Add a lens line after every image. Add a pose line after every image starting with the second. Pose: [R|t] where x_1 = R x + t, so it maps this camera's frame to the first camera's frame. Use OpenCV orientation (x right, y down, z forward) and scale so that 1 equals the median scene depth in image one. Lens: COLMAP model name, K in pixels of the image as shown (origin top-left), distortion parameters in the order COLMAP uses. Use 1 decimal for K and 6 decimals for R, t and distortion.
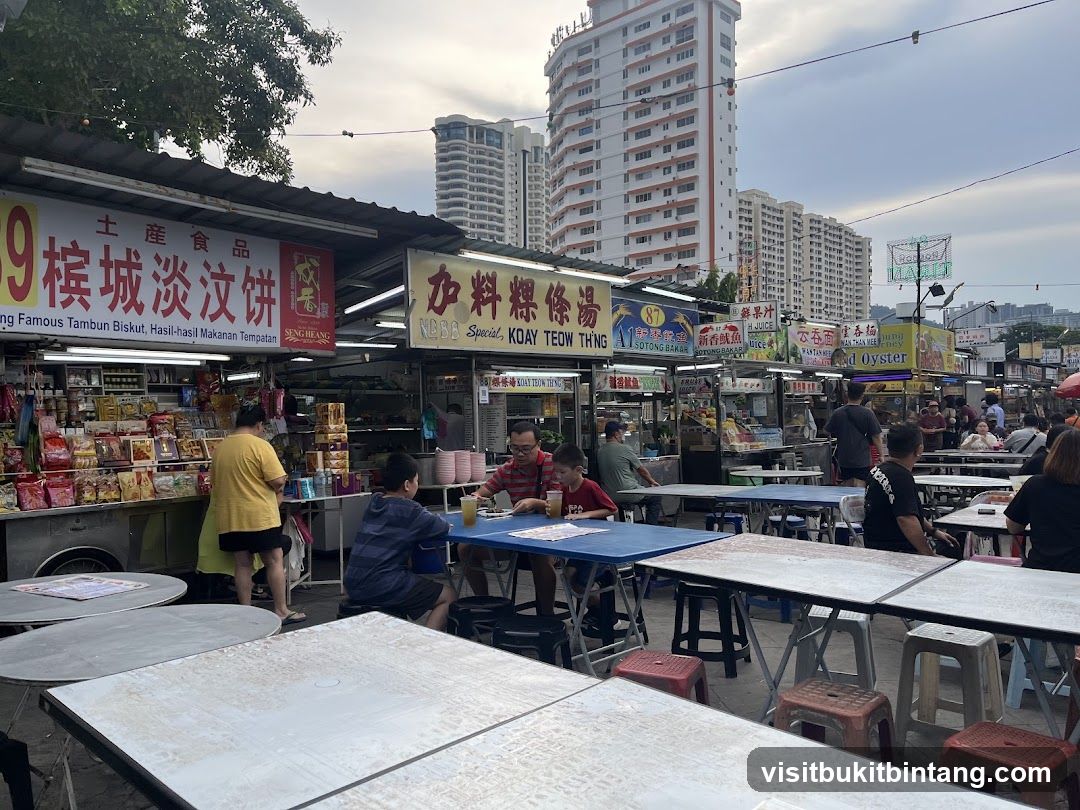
lens RADIAL K [[800.7, 0, 533.6], [0, 800.7, 400.0], [0, 0, 1]] dist [0.053090, -0.059679]
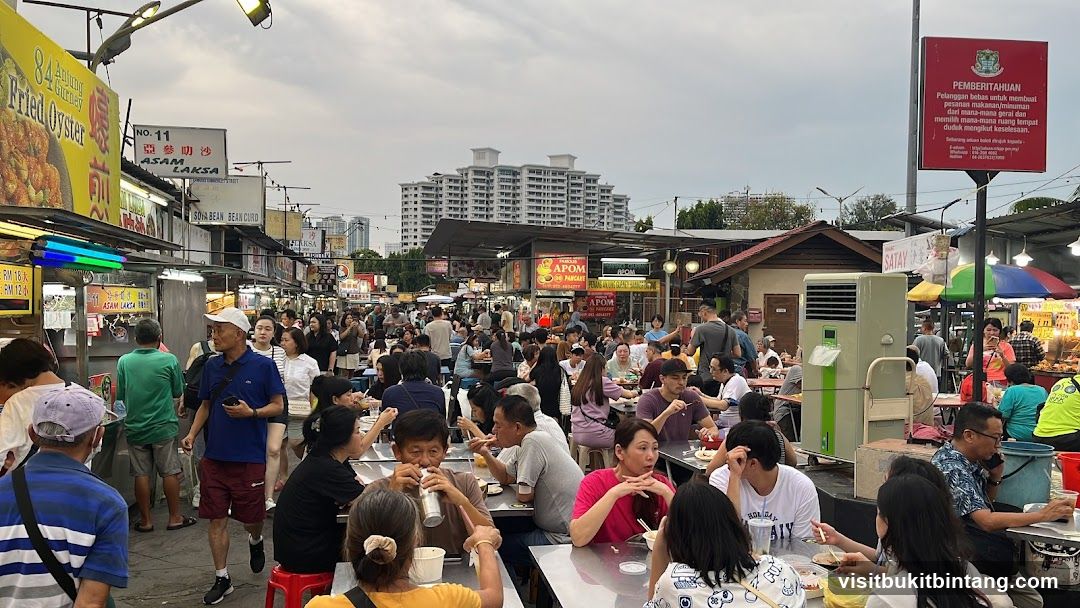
lens RADIAL K [[833.3, 0, 540.0], [0, 833.3, 304.0], [0, 0, 1]] dist [0.081835, 0.001336]
pose [[0.614581, 0.017328, 0.788663, 0.266895], [-0.019401, 0.999788, -0.006849, -0.008162], [-0.788615, -0.011092, 0.614787, 0.496923]]
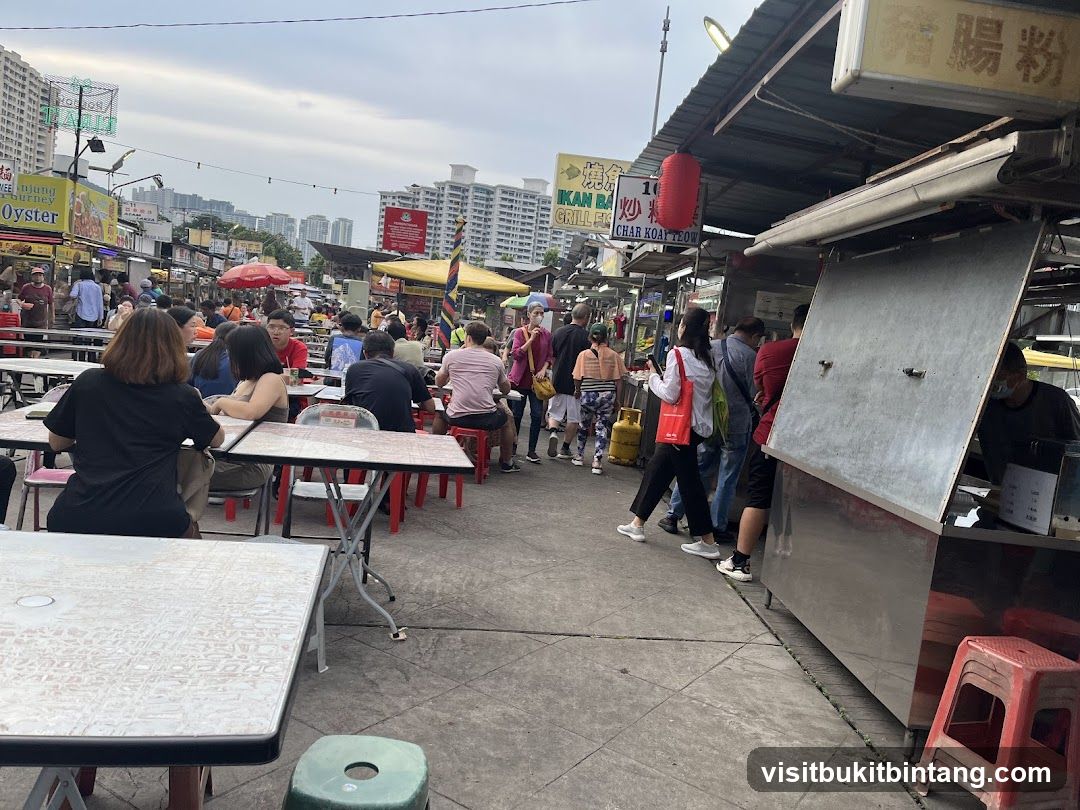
lens RADIAL K [[800.7, 0, 533.6], [0, 800.7, 400.0], [0, 0, 1]] dist [0.053090, -0.059679]
pose [[0.592827, -0.003128, 0.805324, 0.045787], [-0.115118, 0.989394, 0.088585, 0.002290], [-0.797060, -0.145222, 0.586180, 0.045591]]
